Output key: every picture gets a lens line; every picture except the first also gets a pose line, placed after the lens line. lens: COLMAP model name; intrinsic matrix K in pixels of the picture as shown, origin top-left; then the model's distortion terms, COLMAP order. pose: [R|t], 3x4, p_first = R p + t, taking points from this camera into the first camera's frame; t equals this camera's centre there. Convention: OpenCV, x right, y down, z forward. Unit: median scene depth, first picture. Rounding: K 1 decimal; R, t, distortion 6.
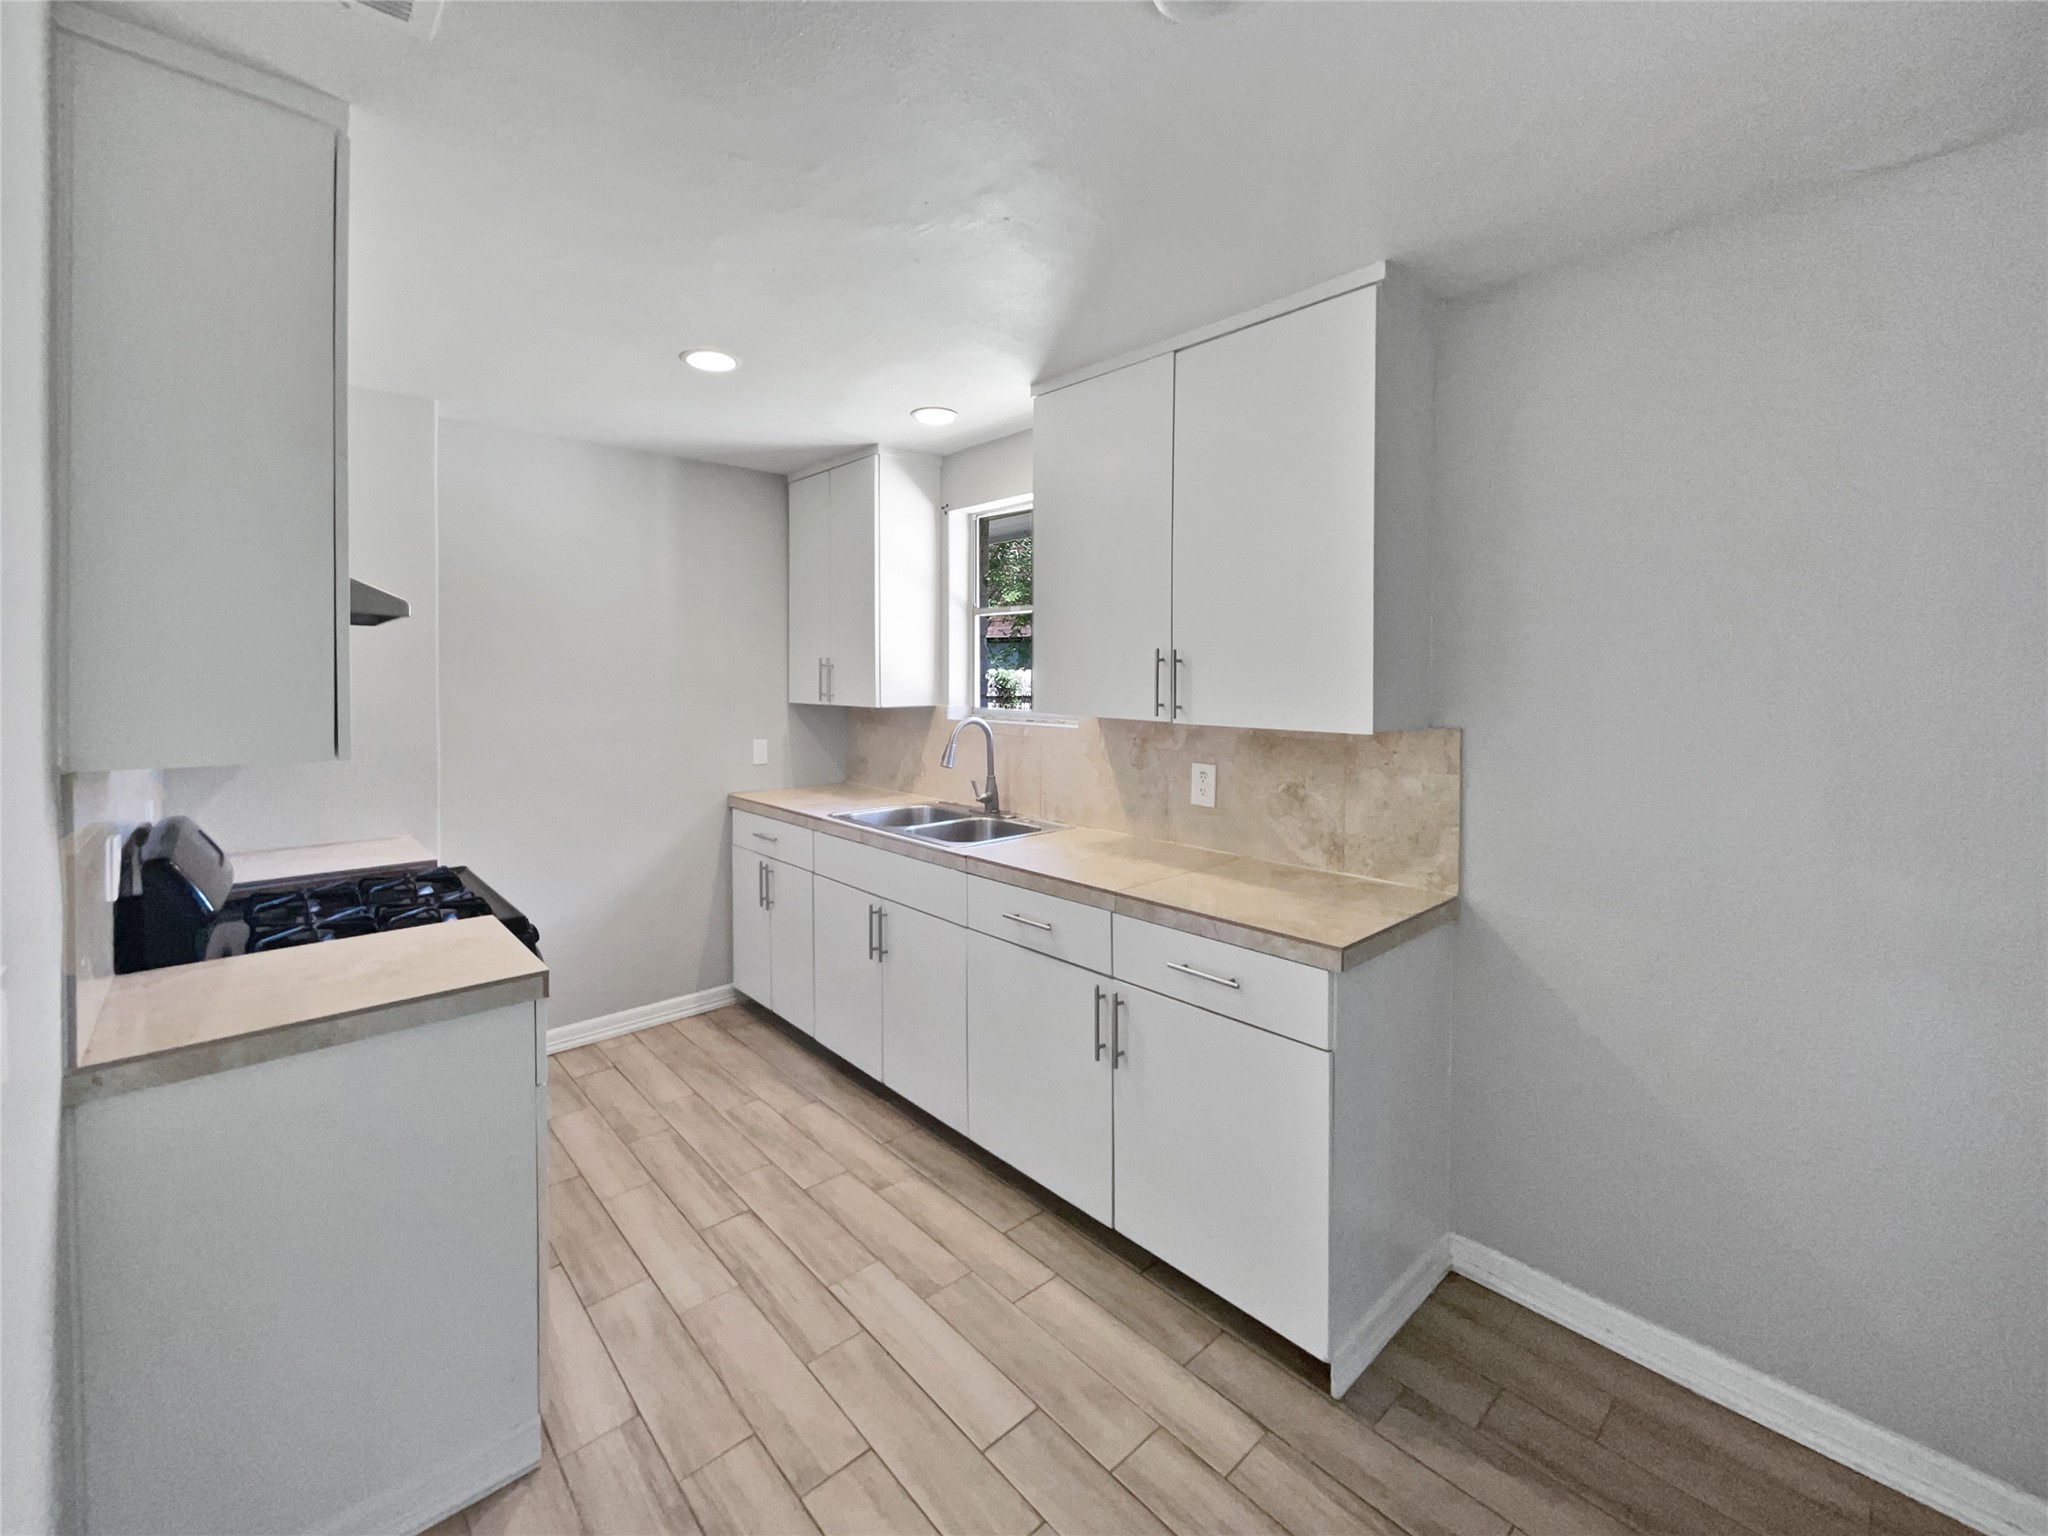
lens RADIAL K [[834.8, 0, 984.7], [0, 834.8, 687.4], [0, 0, 1]] dist [-0.000360, 0.000715]
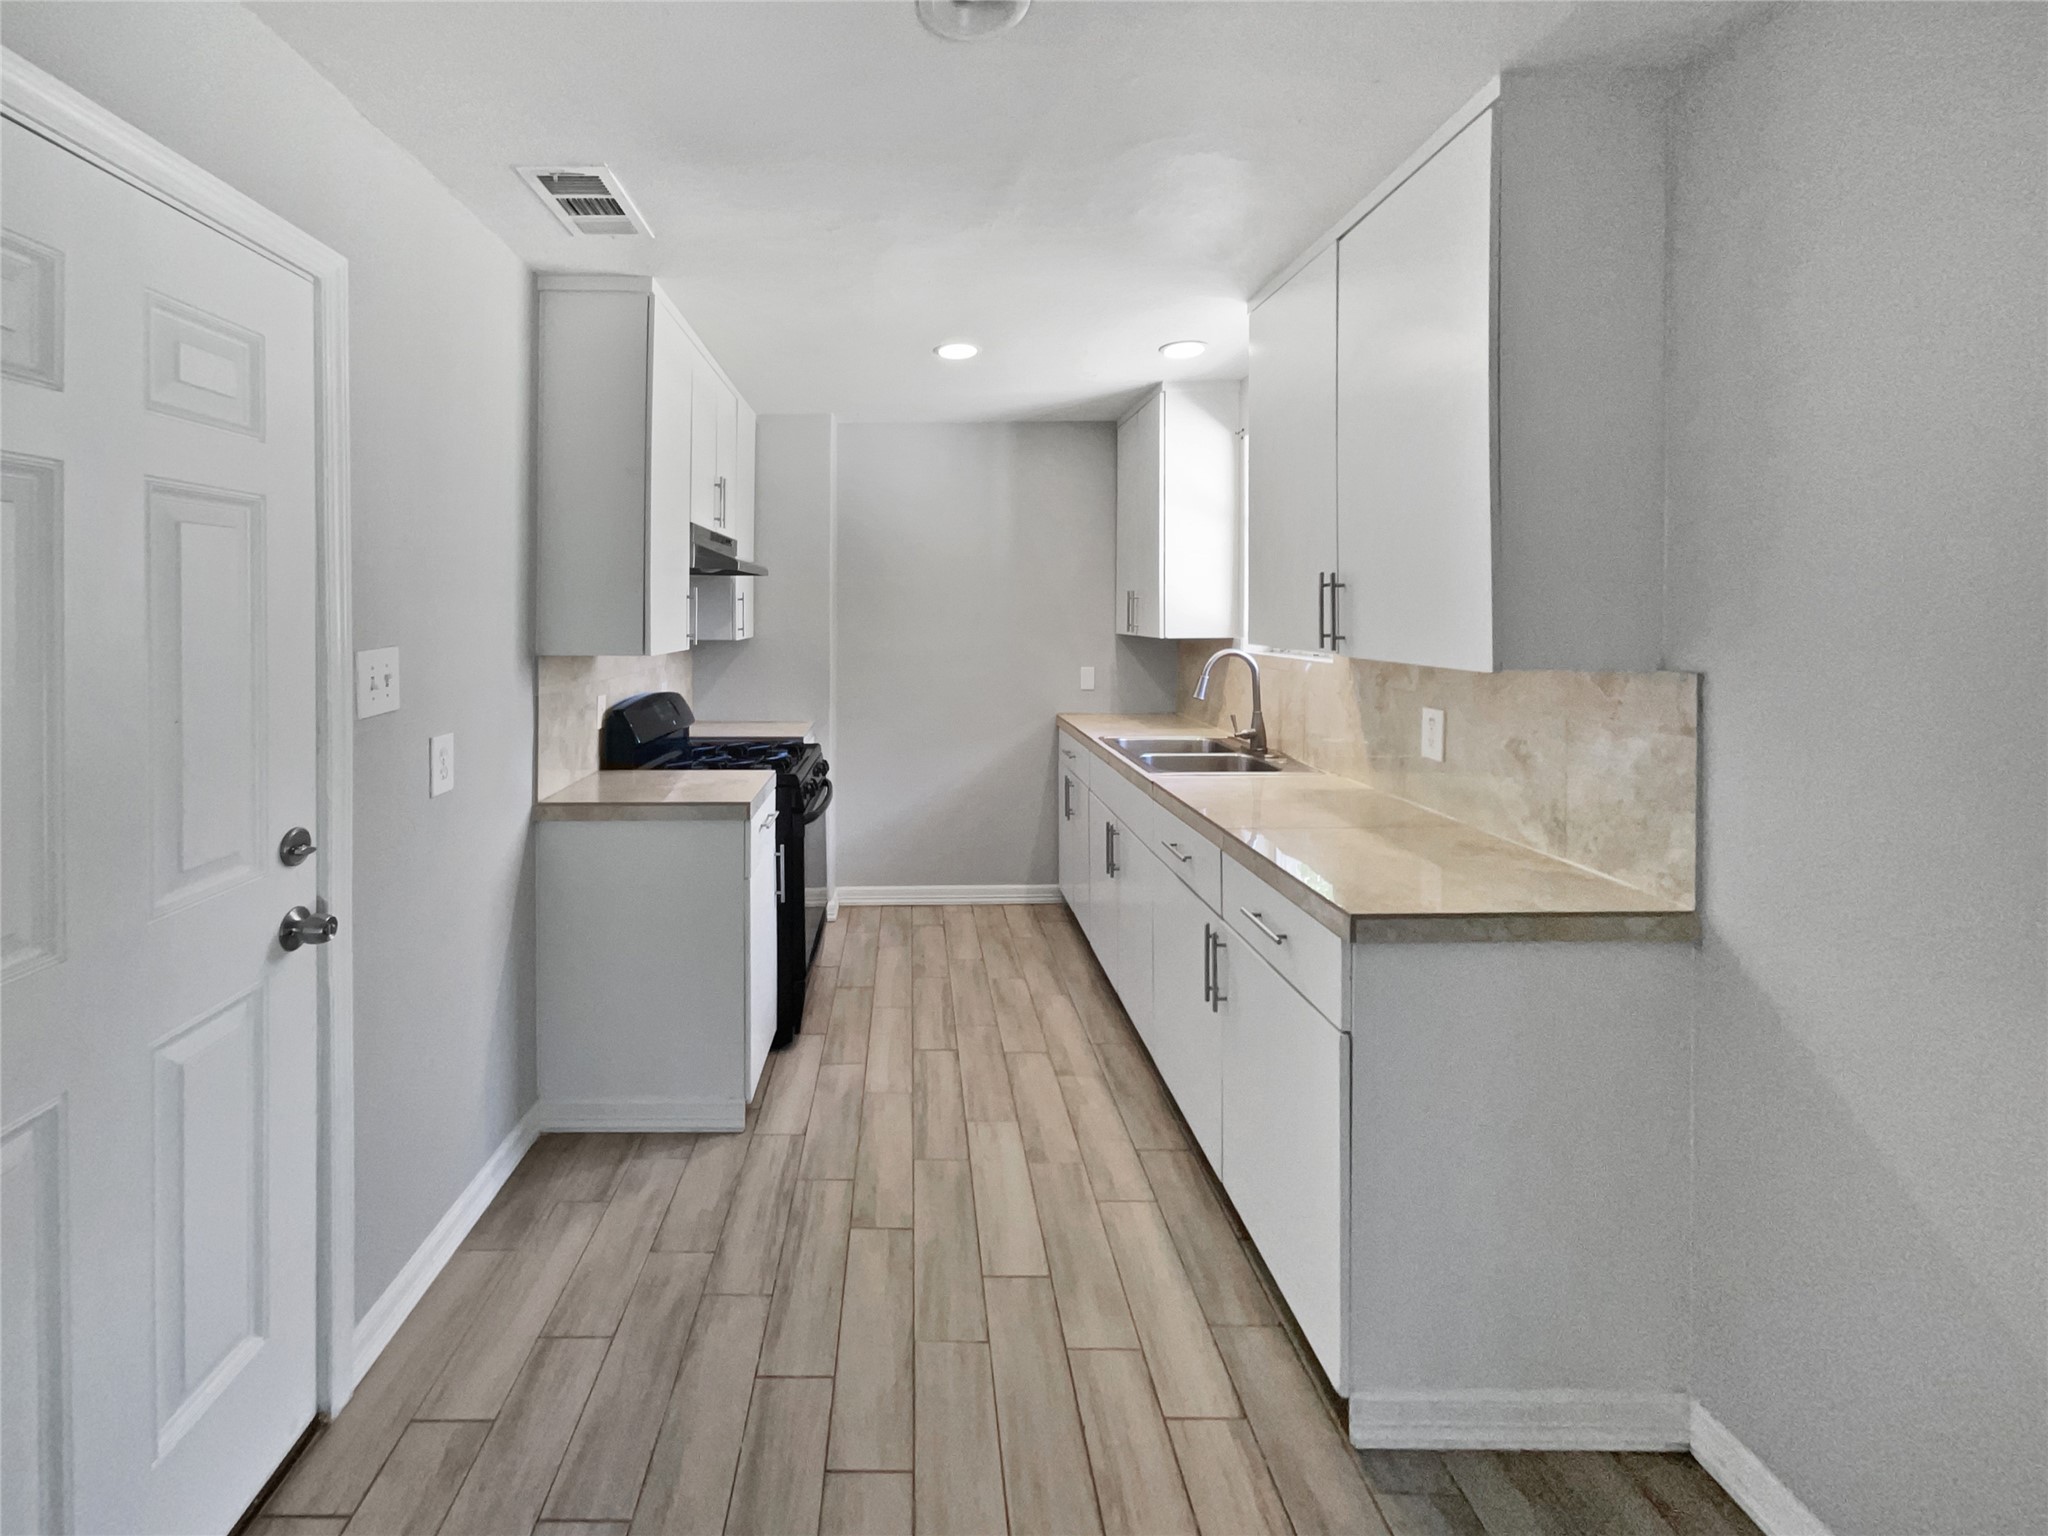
lens RADIAL K [[842.2, 0, 912.1], [0, 842.2, 609.2], [0, 0, 1]] dist [0.000548, 0.000328]
pose [[0.754852, -0.006075, -0.655867, 0.468191], [-0.005754, 0.999857, -0.015883, 0.010218], [0.655870, 0.015763, 0.754710, 0.030045]]
